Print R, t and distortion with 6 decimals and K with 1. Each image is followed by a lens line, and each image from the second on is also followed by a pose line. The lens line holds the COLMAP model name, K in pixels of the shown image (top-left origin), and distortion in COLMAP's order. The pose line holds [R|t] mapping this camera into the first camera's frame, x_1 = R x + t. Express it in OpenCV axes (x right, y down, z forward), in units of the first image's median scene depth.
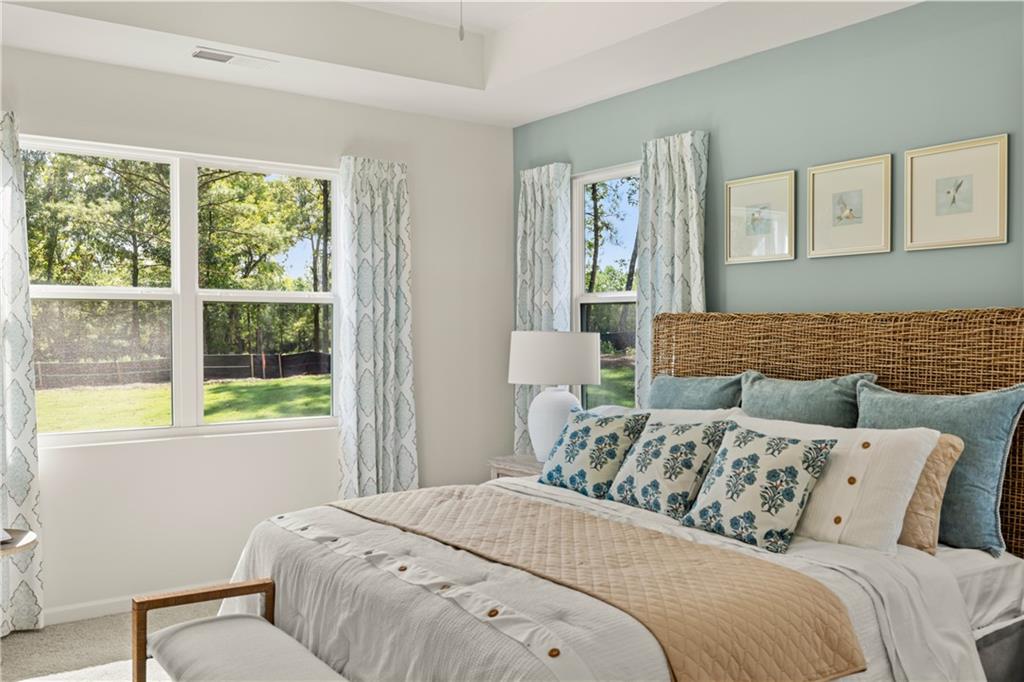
lens RADIAL K [[942.3, 0, 514.7], [0, 942.3, 340.9], [0, 0, 1]] dist [-0.000478, -0.001626]
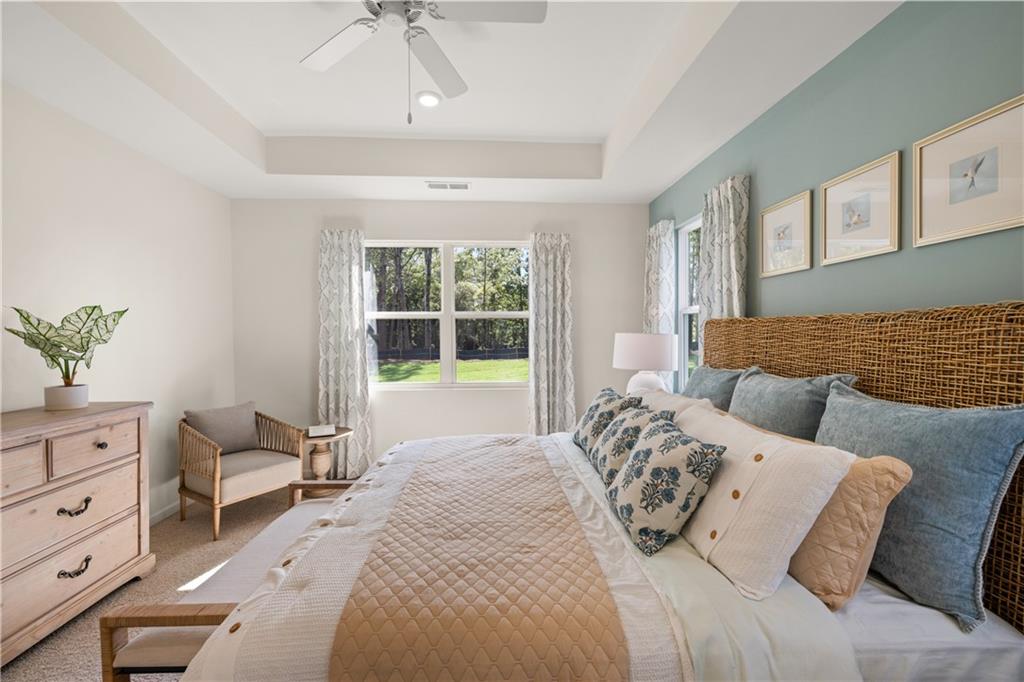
lens RADIAL K [[439.6, 0, 508.3], [0, 439.6, 338.6], [0, 0, 1]] dist [-0.002046, -0.000106]
pose [[0.837104, 0.002794, -0.547037, 0.335909], [-0.001981, 0.999996, 0.002076, -0.003651], [0.547041, -0.000654, 0.837106, 0.429964]]
